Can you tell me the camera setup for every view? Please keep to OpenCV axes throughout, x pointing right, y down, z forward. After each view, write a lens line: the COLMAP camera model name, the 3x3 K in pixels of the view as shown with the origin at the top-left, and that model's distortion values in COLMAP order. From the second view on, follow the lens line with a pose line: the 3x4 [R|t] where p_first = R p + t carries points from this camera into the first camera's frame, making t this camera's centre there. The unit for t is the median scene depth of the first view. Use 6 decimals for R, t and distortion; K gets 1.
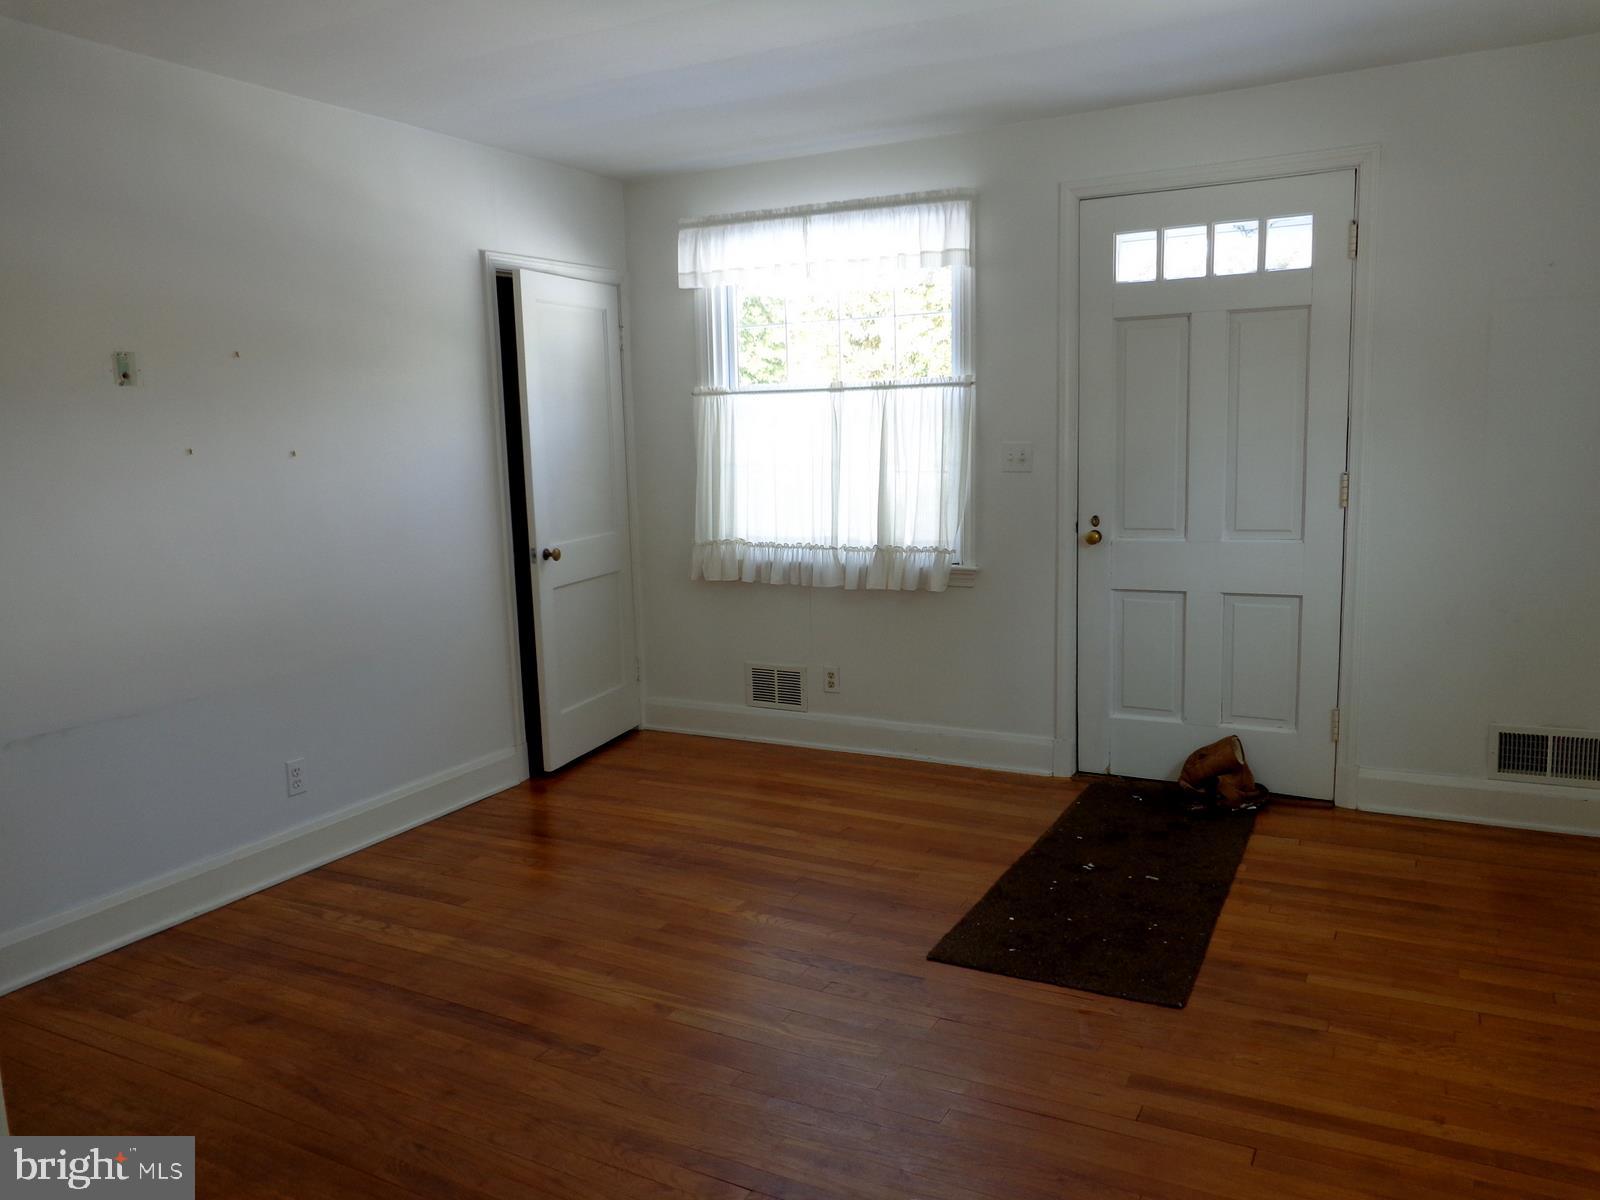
lens RADIAL K [[1191.1, 0, 808.5], [0, 1191.1, 607.4], [0, 0, 1]] dist [-0.004908, -0.003725]
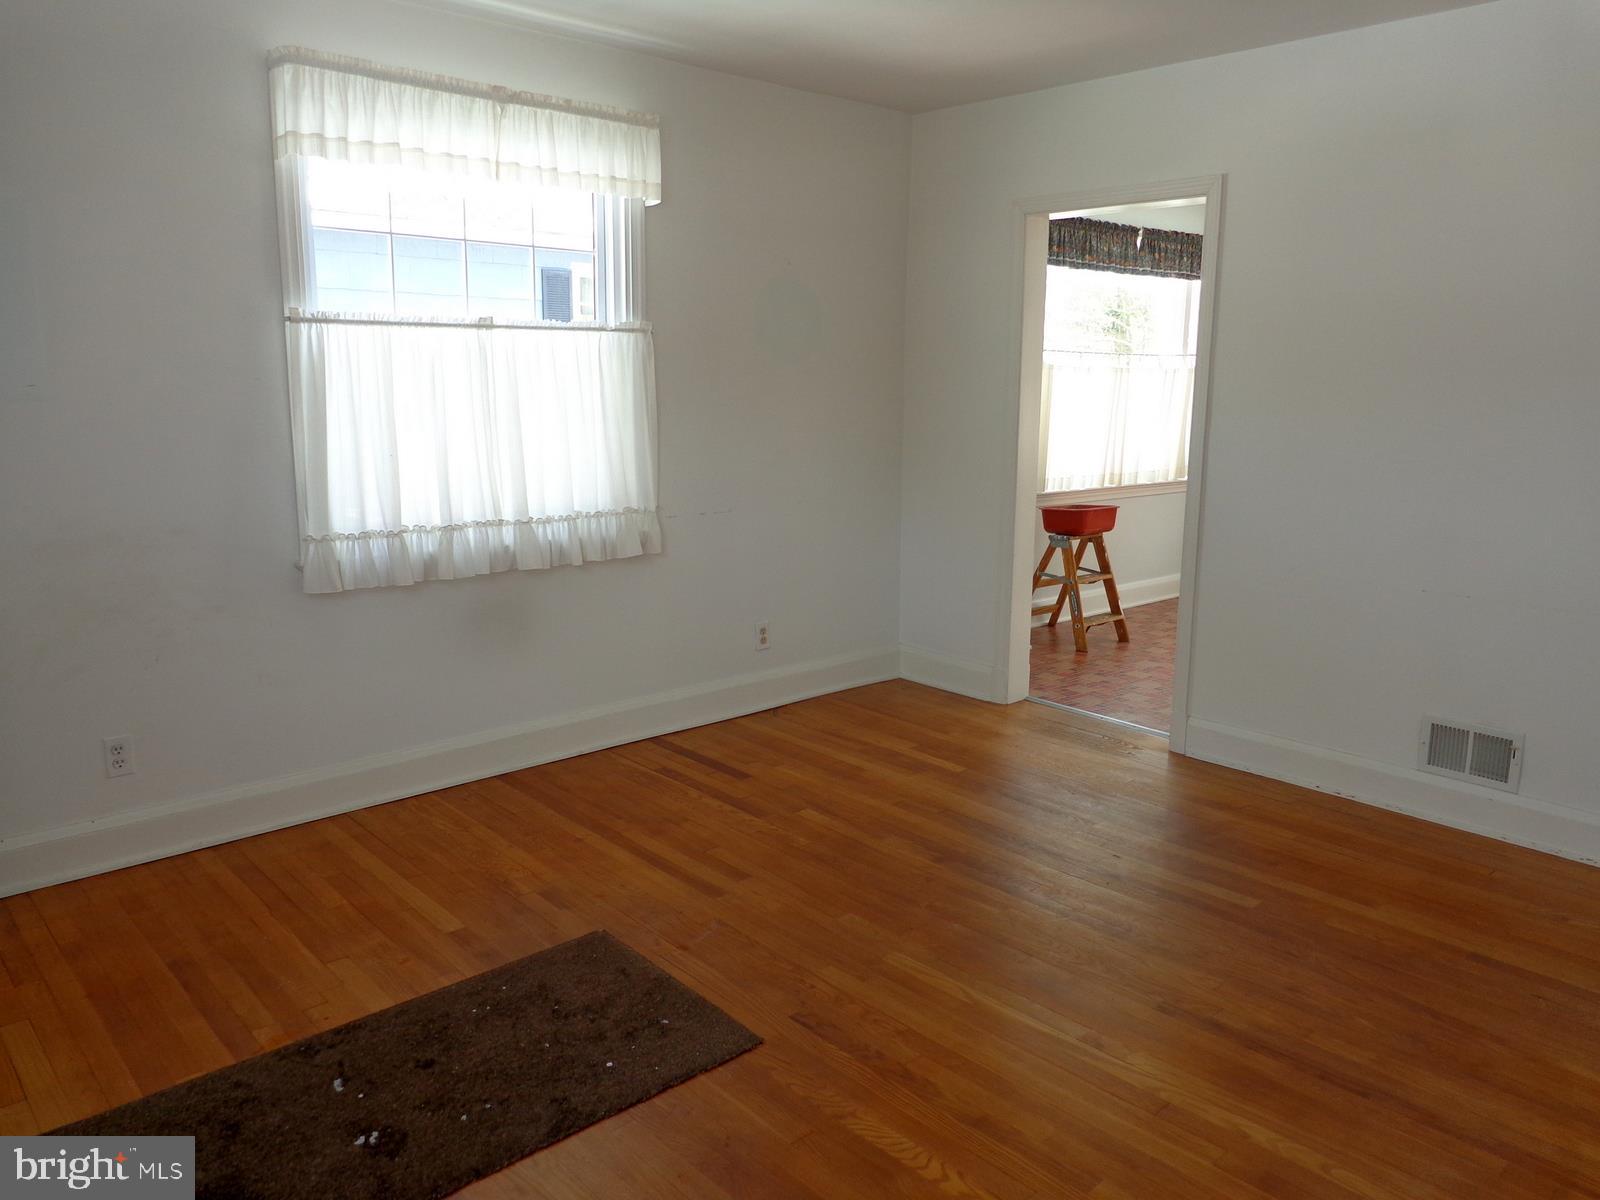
lens RADIAL K [[1191.1, 0, 799.3], [0, 1191.1, 603.5], [0, 0, 1]] dist [-0.004908, -0.003725]
pose [[-0.938166, -0.042117, 0.343613, -0.206167], [0.076714, 0.942602, 0.324987, -0.271652], [-0.337578, 0.331252, -0.881086, 1.733723]]
